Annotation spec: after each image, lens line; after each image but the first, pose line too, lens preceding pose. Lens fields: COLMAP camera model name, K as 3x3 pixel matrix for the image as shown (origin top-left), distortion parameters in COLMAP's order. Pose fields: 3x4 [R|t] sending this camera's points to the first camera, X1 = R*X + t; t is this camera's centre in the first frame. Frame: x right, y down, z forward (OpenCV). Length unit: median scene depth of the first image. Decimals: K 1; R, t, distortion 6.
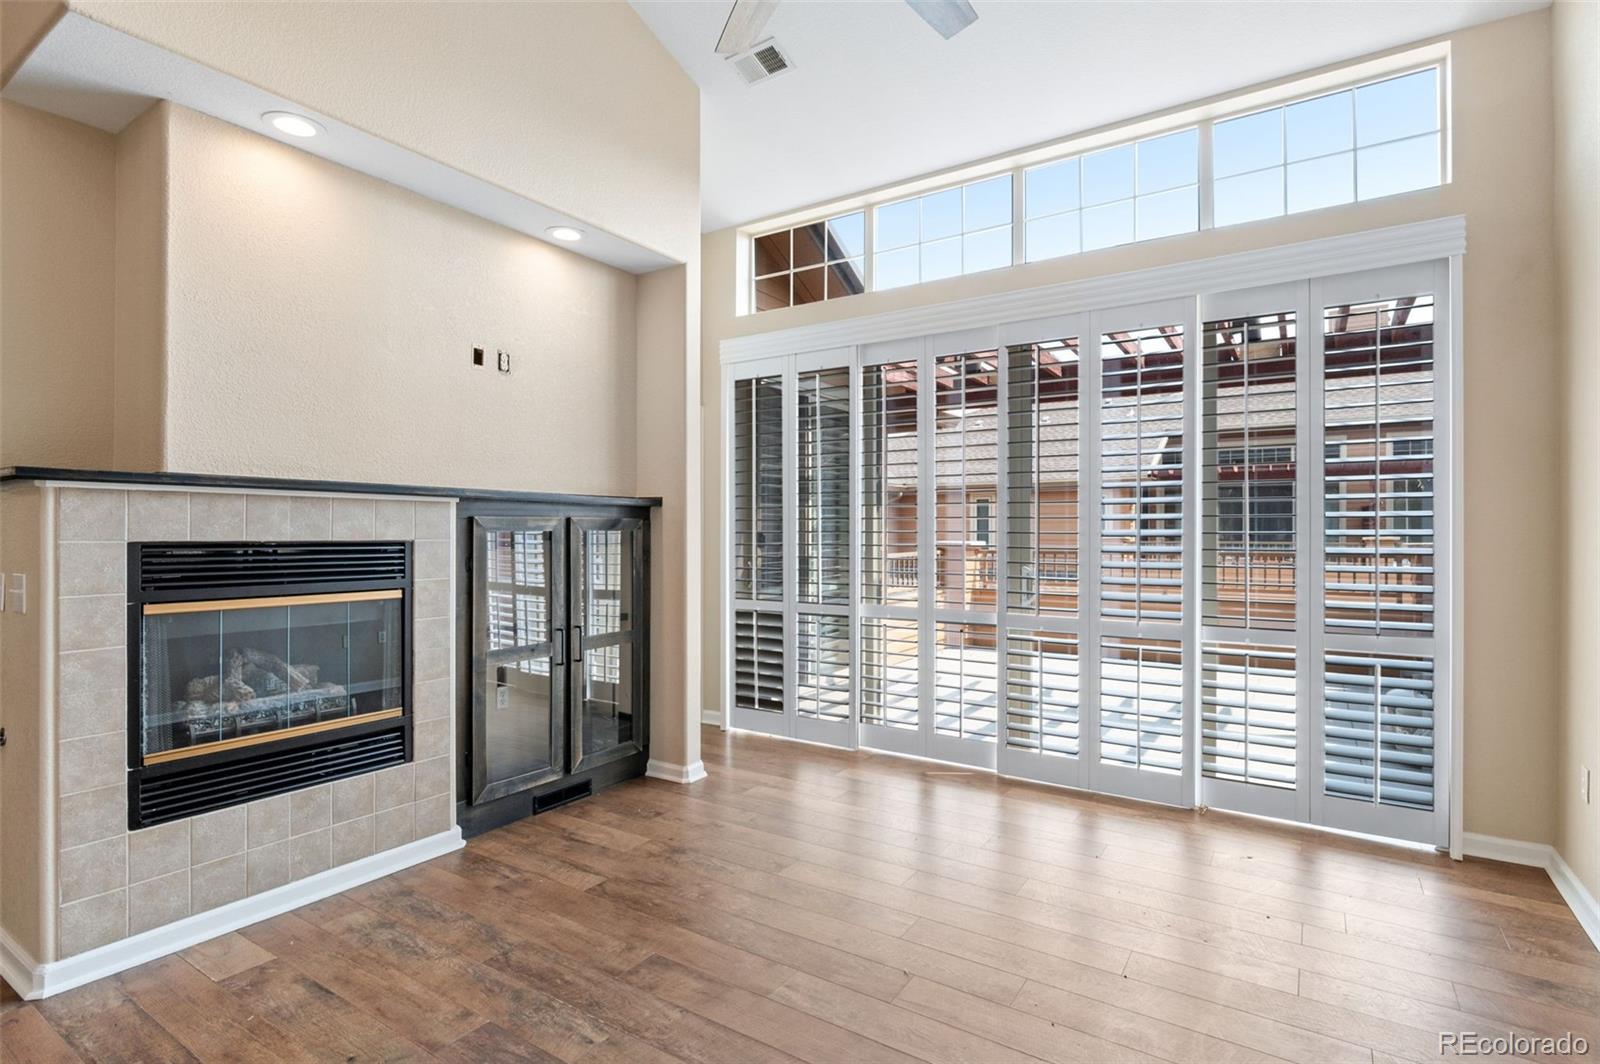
lens RADIAL K [[782.5, 0, 811.9], [0, 782.5, 531.6], [0, 0, 1]] dist [-0.002544, -0.002002]
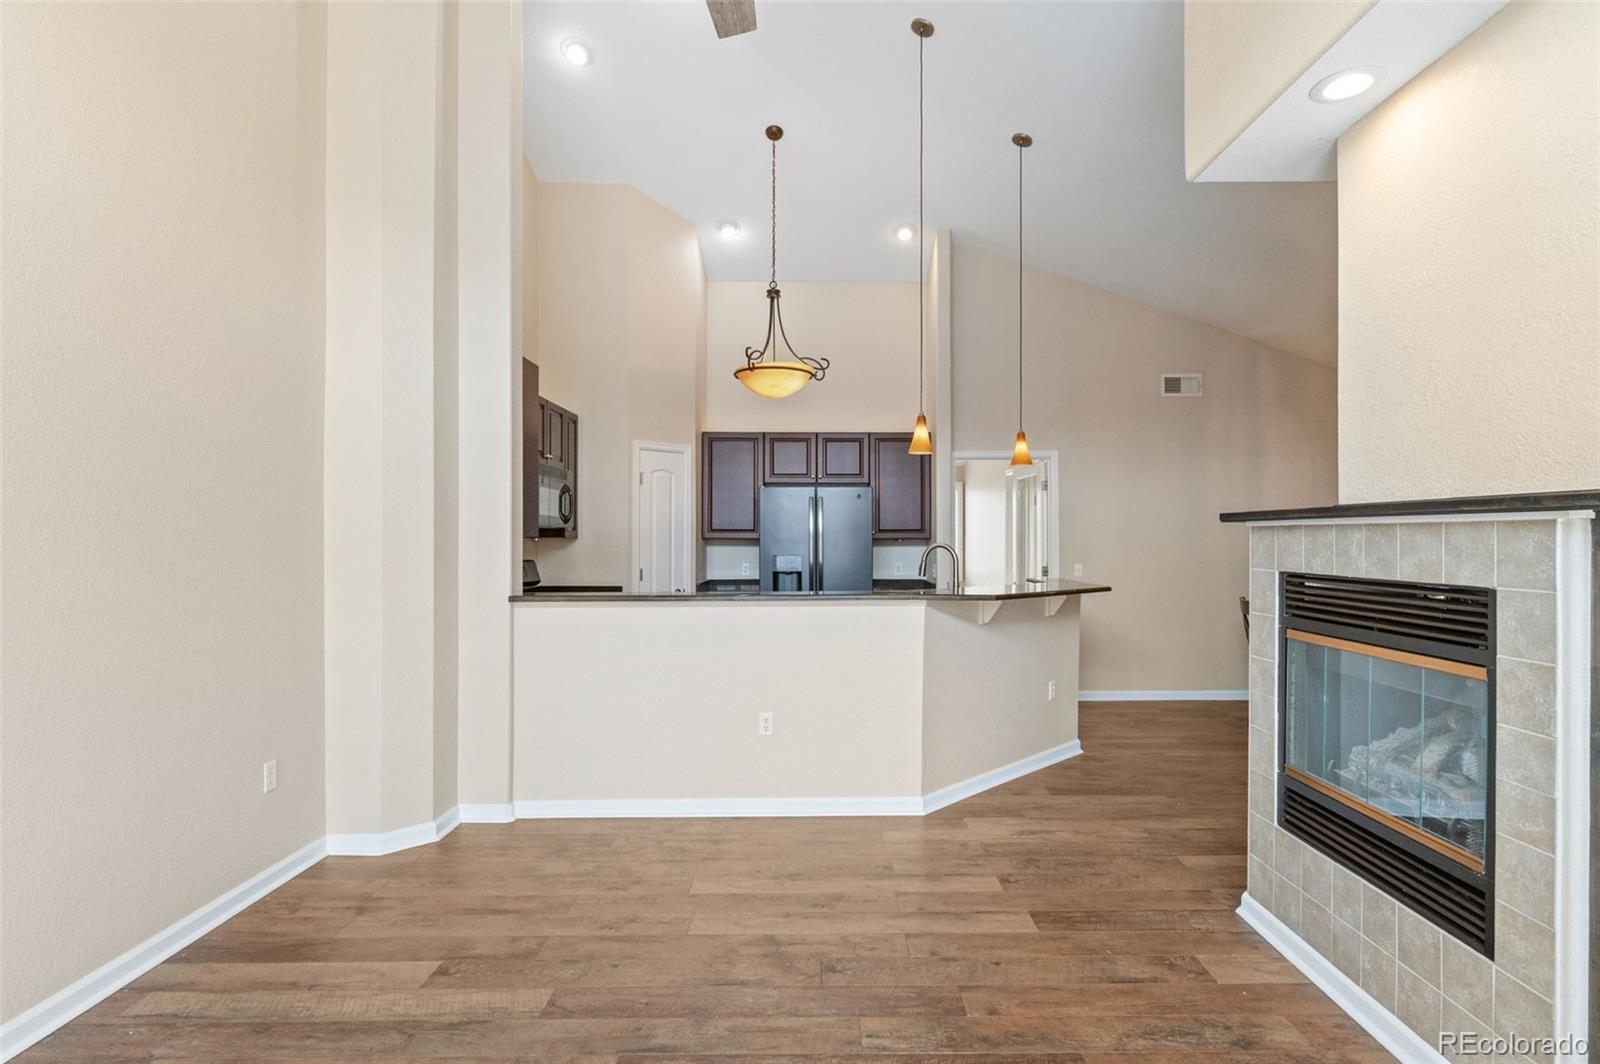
lens RADIAL K [[782.5, 0, 811.7], [0, 782.5, 534.2], [0, 0, 1]] dist [-0.002544, -0.002002]
pose [[-0.839684, -0.006885, -0.543031, 0.307812], [-0.003850, 0.999970, -0.006724, -0.029640], [0.543061, -0.003555, -0.839686, 1.522496]]
